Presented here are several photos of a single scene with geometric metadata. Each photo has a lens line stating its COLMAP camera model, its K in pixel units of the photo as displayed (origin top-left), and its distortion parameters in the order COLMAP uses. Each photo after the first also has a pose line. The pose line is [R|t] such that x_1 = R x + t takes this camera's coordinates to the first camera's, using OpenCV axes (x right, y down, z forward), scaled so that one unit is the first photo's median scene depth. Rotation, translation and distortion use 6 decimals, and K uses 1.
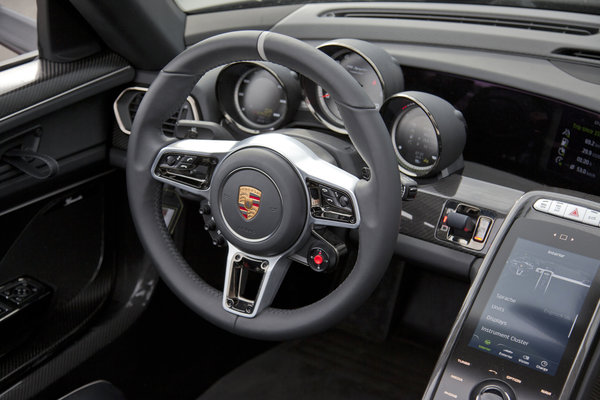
lens RADIAL K [[949.6, 0, 300.0], [0, 949.6, 200.0], [0, 0, 1]] dist [0.141288, 0.015423]
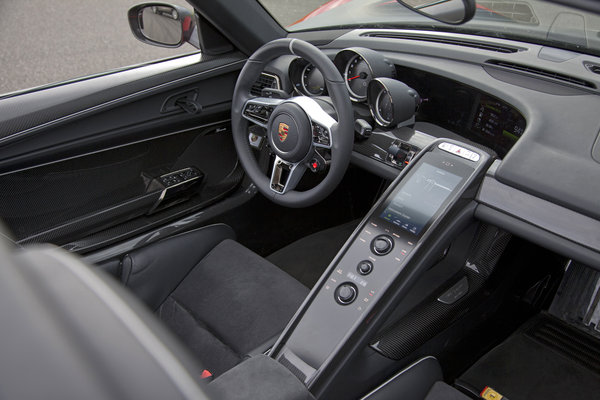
lens RADIAL K [[567.7, 0, 300.0], [0, 567.7, 200.0], [0, 0, 1]] dist [0.014585, 0.003032]
pose [[0.965251, 0.104901, -0.239344, 0.243499], [-0.087084, 0.992664, 0.083870, 0.036689], [0.246386, -0.060113, 0.967306, -0.072073]]
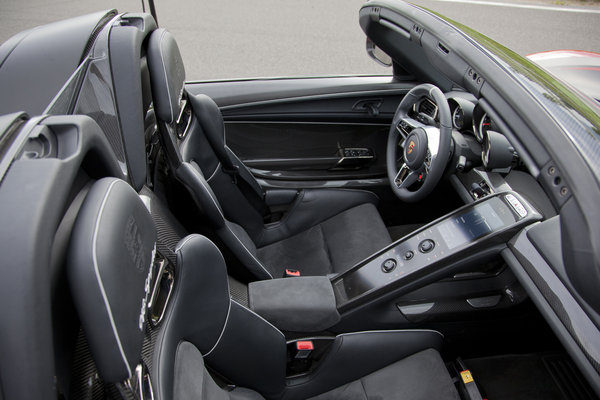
lens RADIAL K [[430.0, 0, 300.0], [0, 430.0, 200.0], [0, 0, 1]] dist [-0.076933, -0.000165]
pose [[0.643862, 0.449037, -0.619523, 0.520408], [-0.345748, 0.893049, 0.287961, -0.096116], [0.682569, 0.028792, 0.730254, -0.075462]]
